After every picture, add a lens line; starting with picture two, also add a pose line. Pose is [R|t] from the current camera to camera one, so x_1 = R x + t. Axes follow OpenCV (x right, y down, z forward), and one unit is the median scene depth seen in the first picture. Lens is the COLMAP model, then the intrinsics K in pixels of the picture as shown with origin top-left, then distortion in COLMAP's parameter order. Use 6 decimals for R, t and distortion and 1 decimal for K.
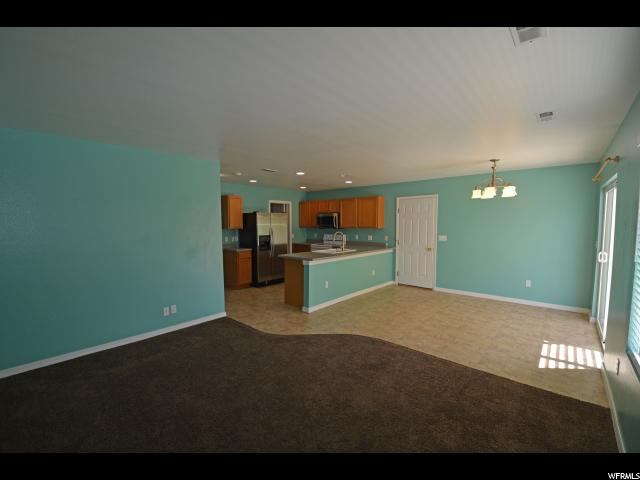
lens RADIAL K [[280.5, 0, 317.0], [0, 280.5, 240.1], [0, 0, 1]] dist [-0.000058, 0.000022]
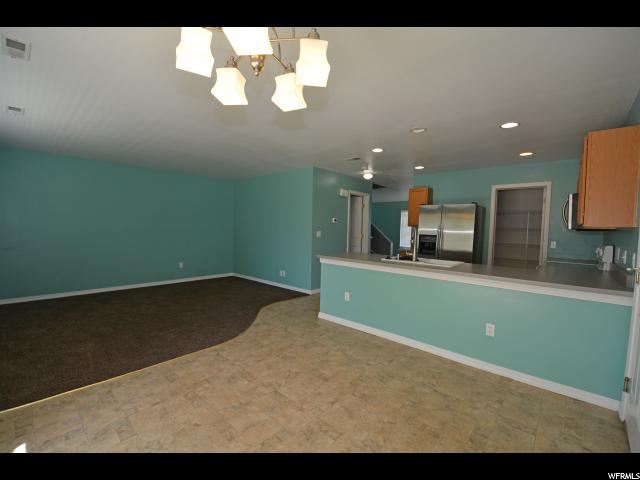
lens RADIAL K [[280.5, 0, 317.0], [0, 280.5, 240.1], [0, 0, 1]] dist [-0.000058, 0.000022]
pose [[-0.010036, 0.048656, -0.998765, 0.542626], [-0.091701, 0.994562, 0.049372, -0.010880], [0.995736, 0.092084, -0.005520, 0.658400]]
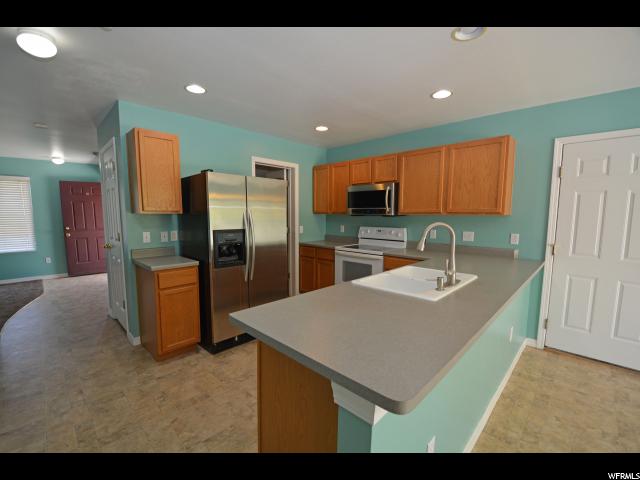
lens RADIAL K [[280.5, 0, 317.0], [0, 280.5, 240.1], [0, 0, 1]] dist [-0.000058, 0.000022]
pose [[0.998907, 0.013978, -0.044606, -0.036770], [-0.012475, 0.999351, 0.033778, -0.015519], [0.045049, -0.033185, 0.998433, 0.554086]]
